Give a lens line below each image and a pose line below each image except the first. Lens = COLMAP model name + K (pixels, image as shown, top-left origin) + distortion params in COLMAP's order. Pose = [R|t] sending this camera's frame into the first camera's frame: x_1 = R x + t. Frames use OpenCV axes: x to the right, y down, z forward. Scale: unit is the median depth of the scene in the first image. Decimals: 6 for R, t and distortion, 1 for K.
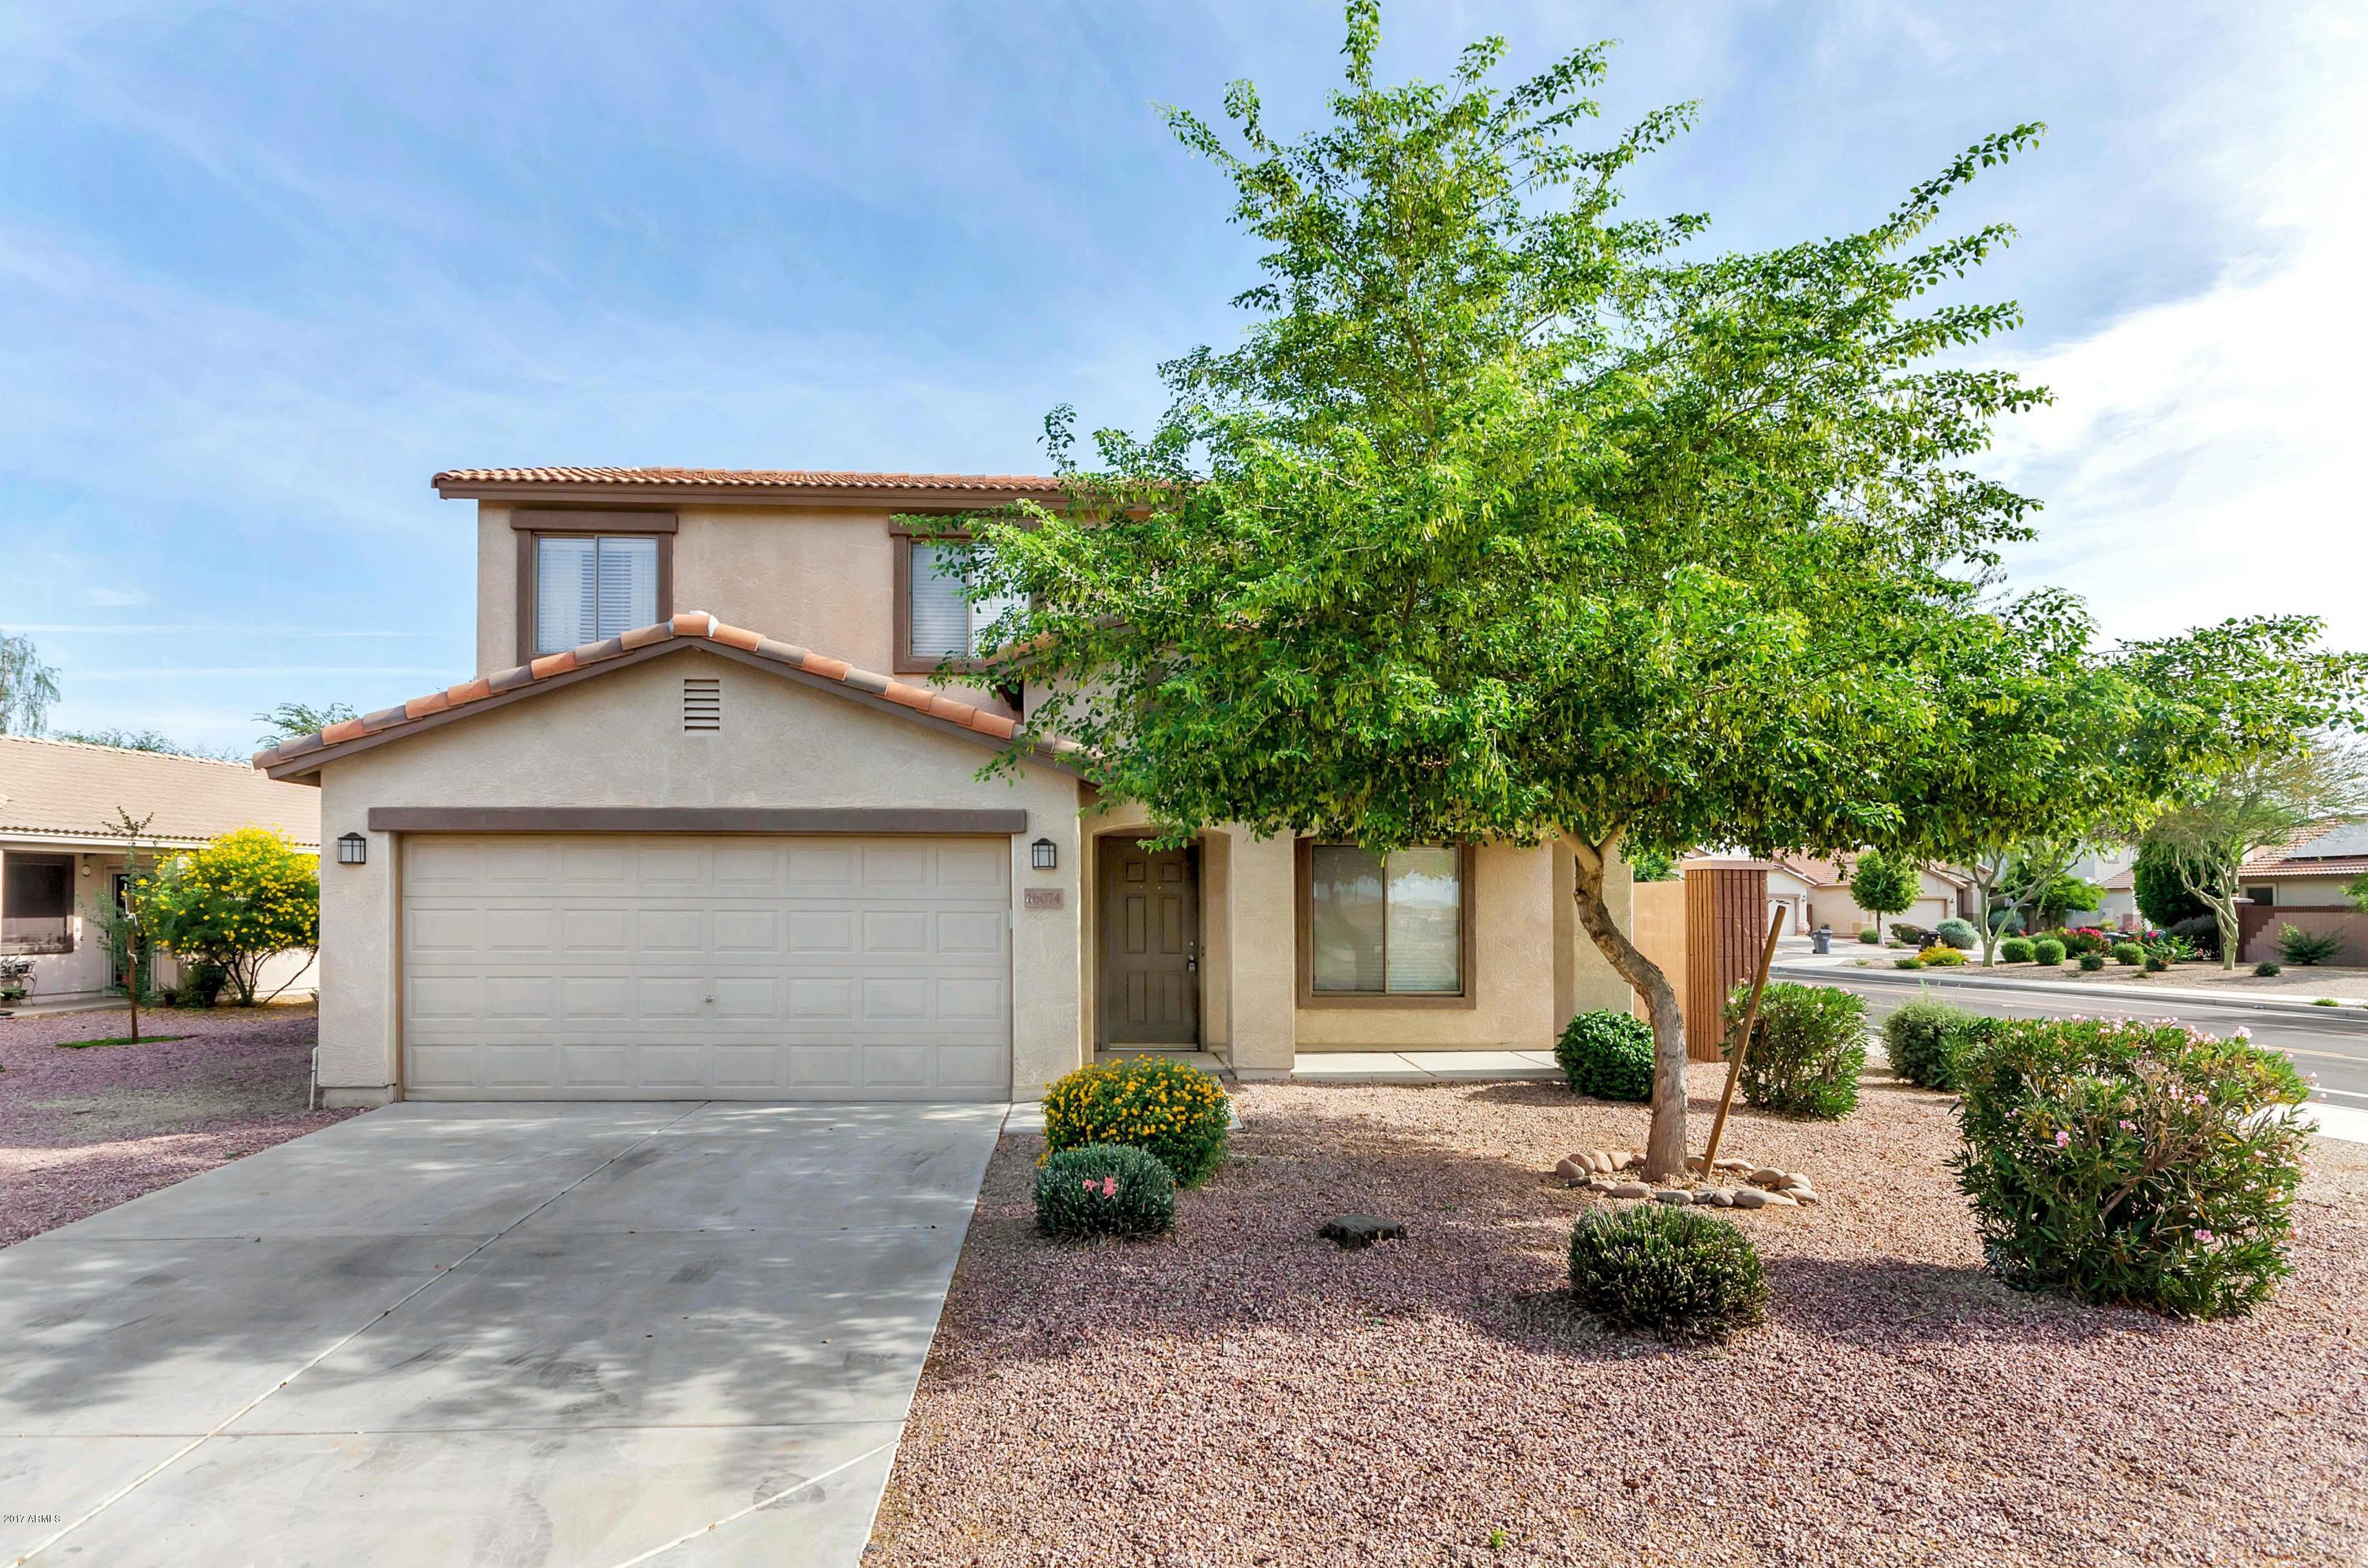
lens RADIAL K [[1297.0, 0, 1181.6], [0, 1297.0, 873.7], [0, 0, 1]] dist [0.033593, 0.000157]
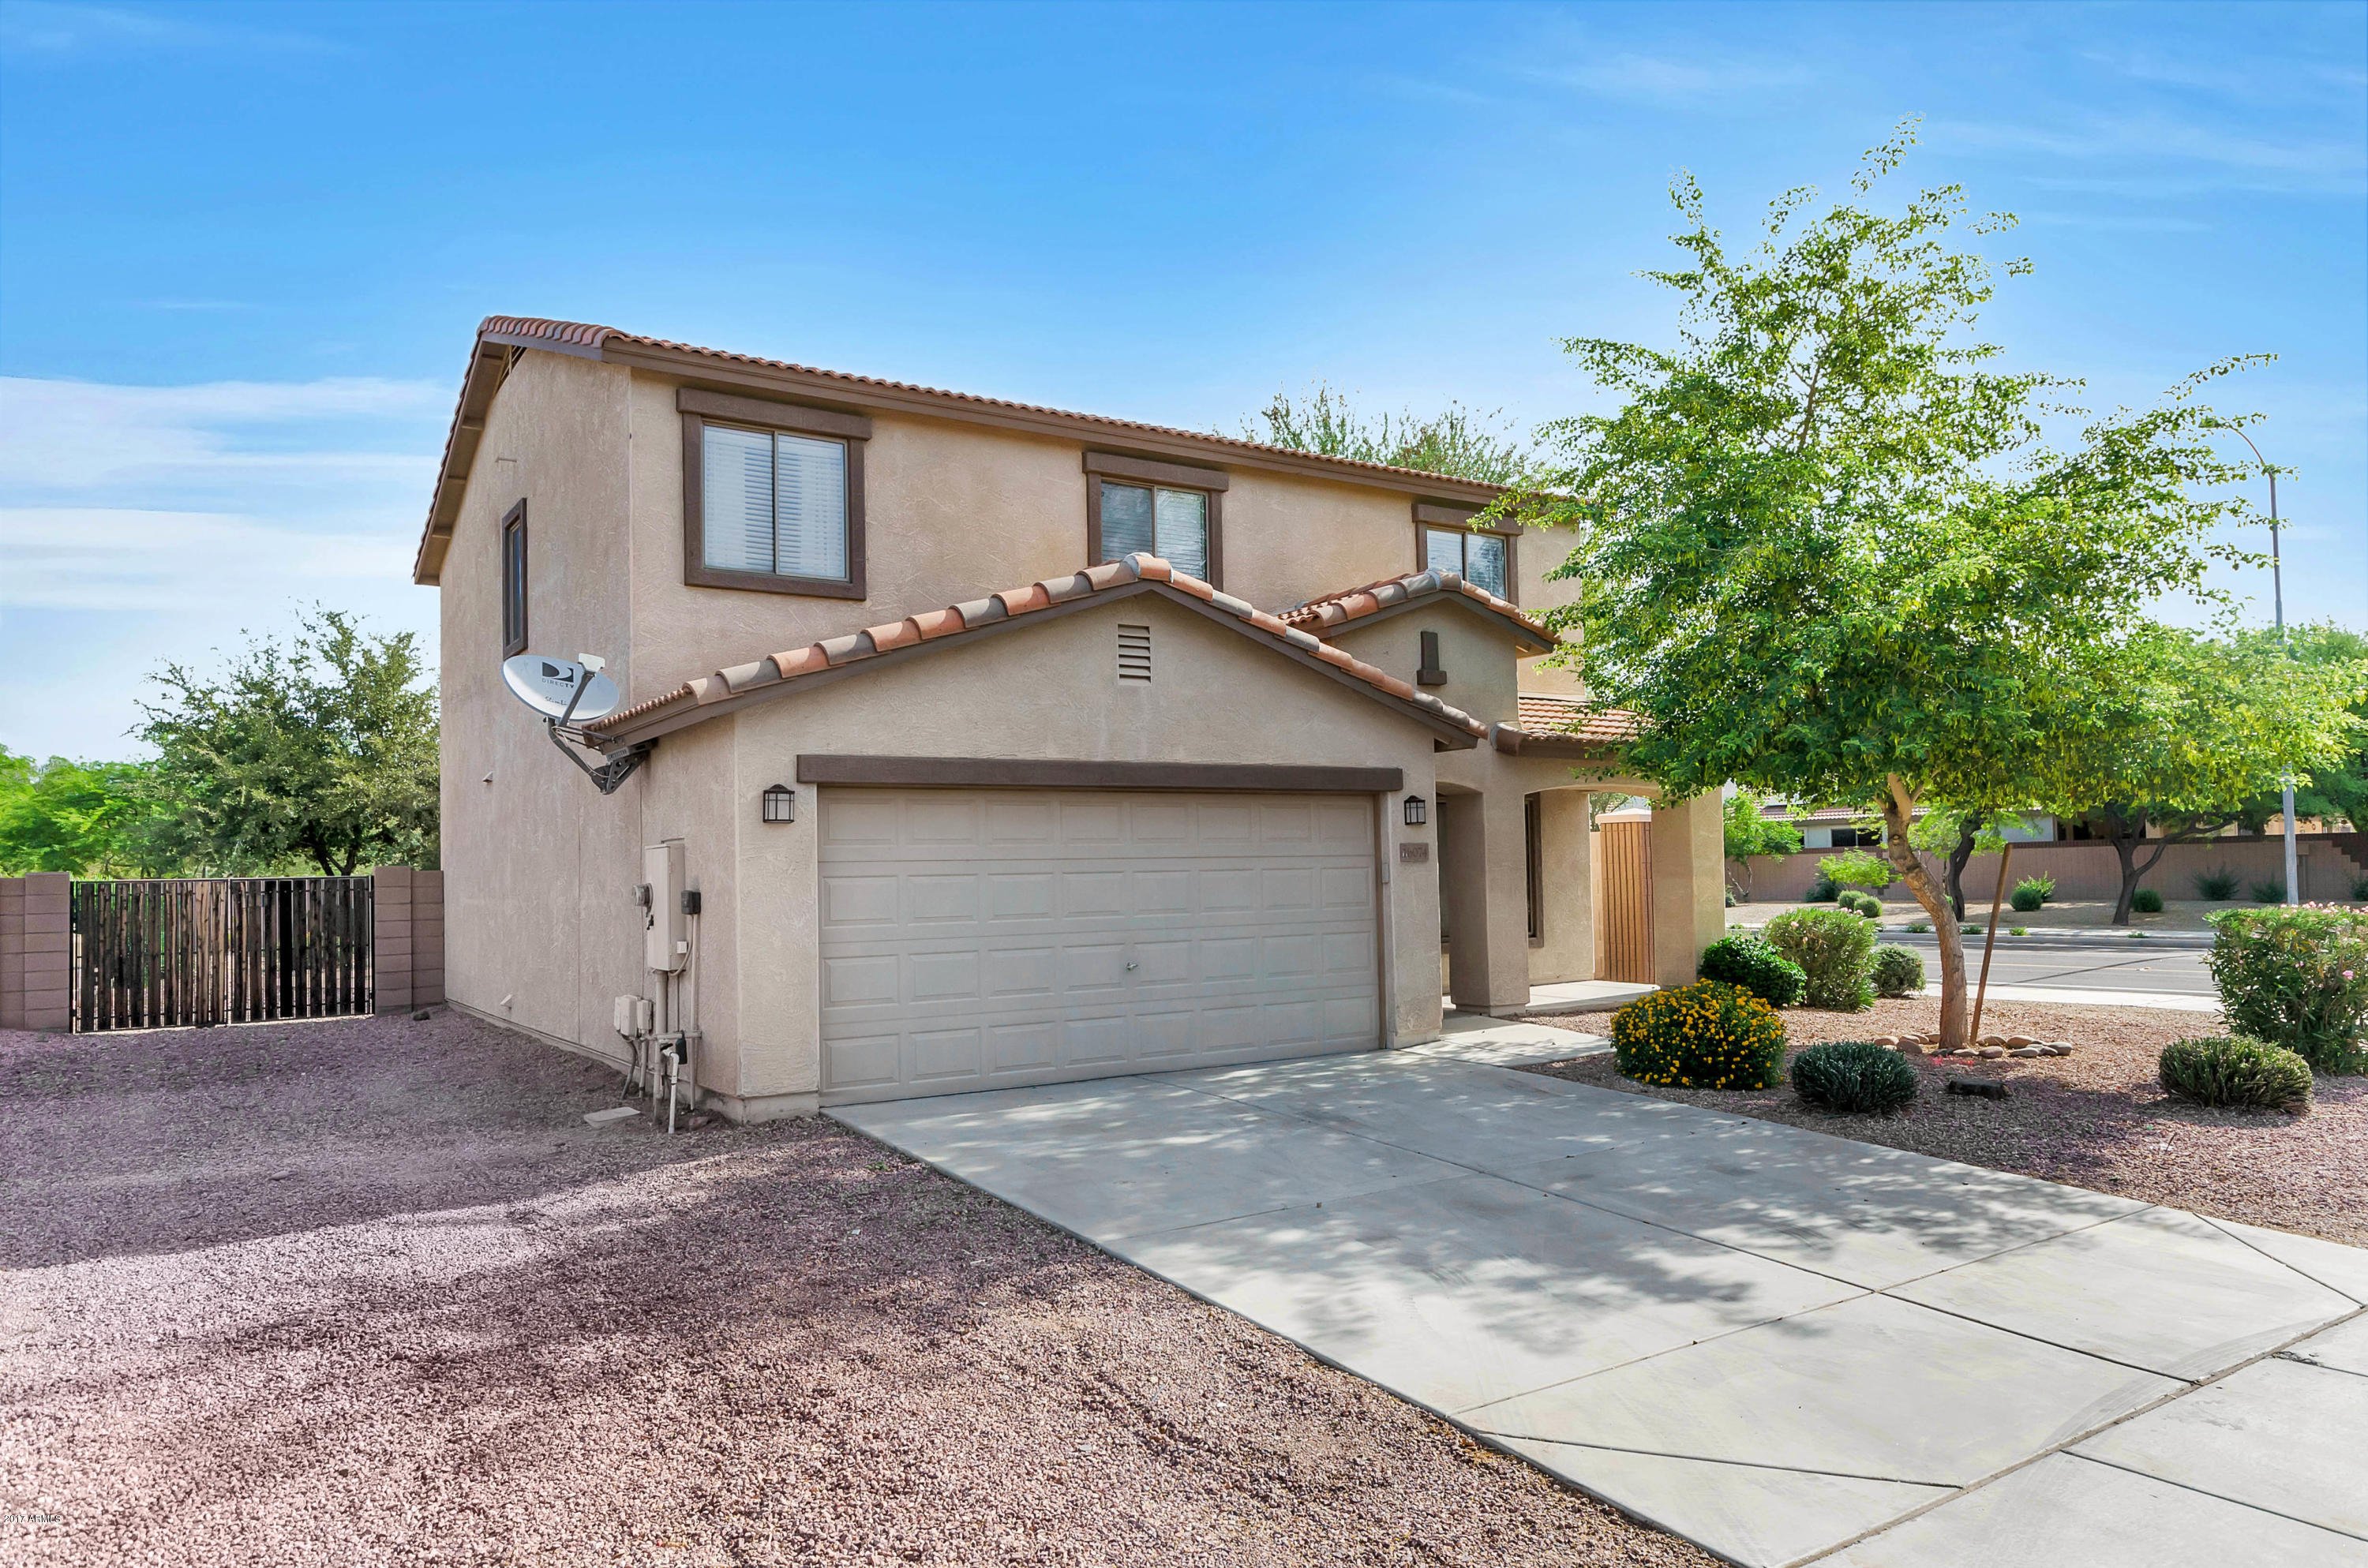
lens RADIAL K [[1497.8, 0, 1184.0], [0, 1497.8, 784.0], [0, 0, 1]] dist [0.001396, 0.000220]
pose [[0.843027, 0.009595, 0.537786, -0.908140], [0.008943, 0.999453, -0.031849, 0.000329], [-0.537797, 0.031659, 0.842480, 0.072303]]
